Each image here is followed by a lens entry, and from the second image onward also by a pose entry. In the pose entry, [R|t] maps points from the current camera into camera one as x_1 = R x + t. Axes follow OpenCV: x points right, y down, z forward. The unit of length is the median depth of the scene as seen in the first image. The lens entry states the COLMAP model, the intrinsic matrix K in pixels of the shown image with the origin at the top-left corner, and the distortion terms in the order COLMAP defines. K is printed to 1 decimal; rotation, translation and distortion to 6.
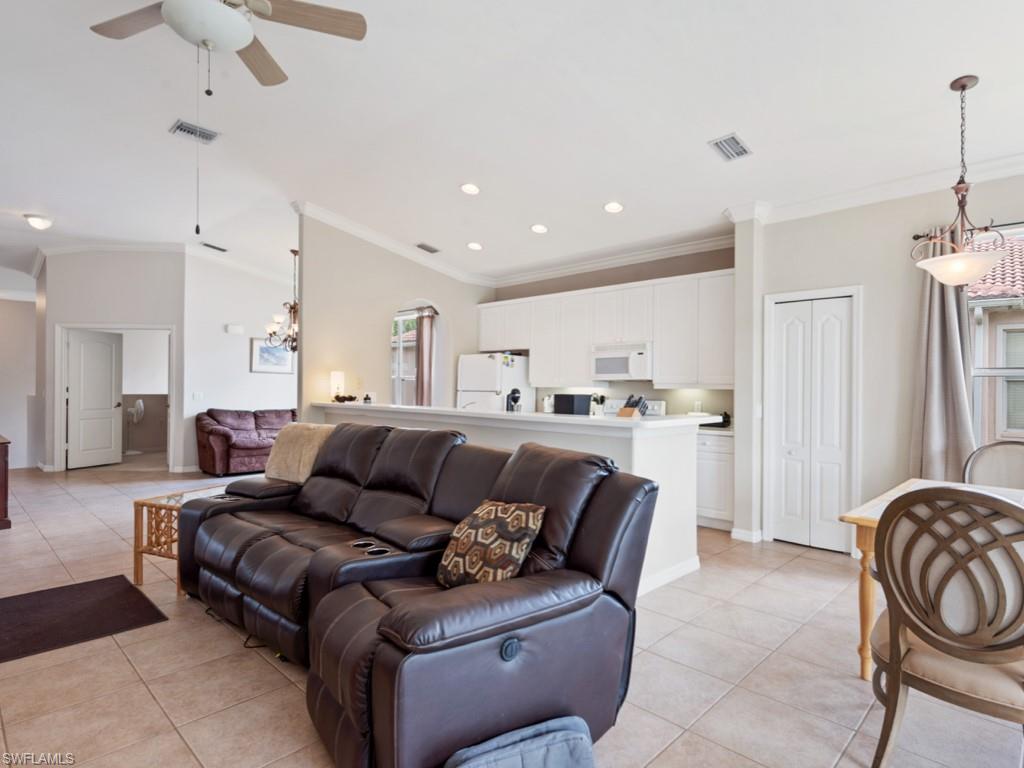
lens RADIAL K [[555.2, 0, 511.0], [0, 555.2, 386.0], [0, 0, 1]] dist [-0.001361, -0.000417]
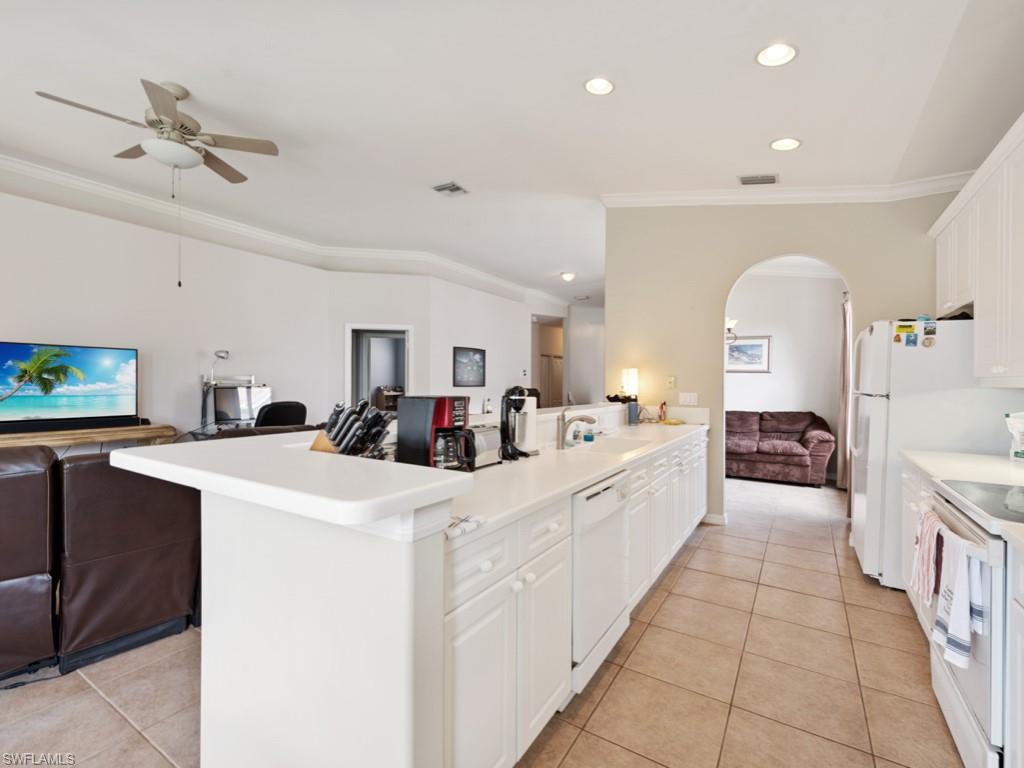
lens RADIAL K [[465.9, 0, 510.6], [0, 465.9, 384.0], [0, 0, 1]] dist [0.000571, 0.000069]
pose [[0.209091, -0.004378, -0.977886, 0.321214], [-0.003951, 0.999978, -0.005322, 0.002745], [0.977888, 0.004976, 0.209069, 0.562700]]
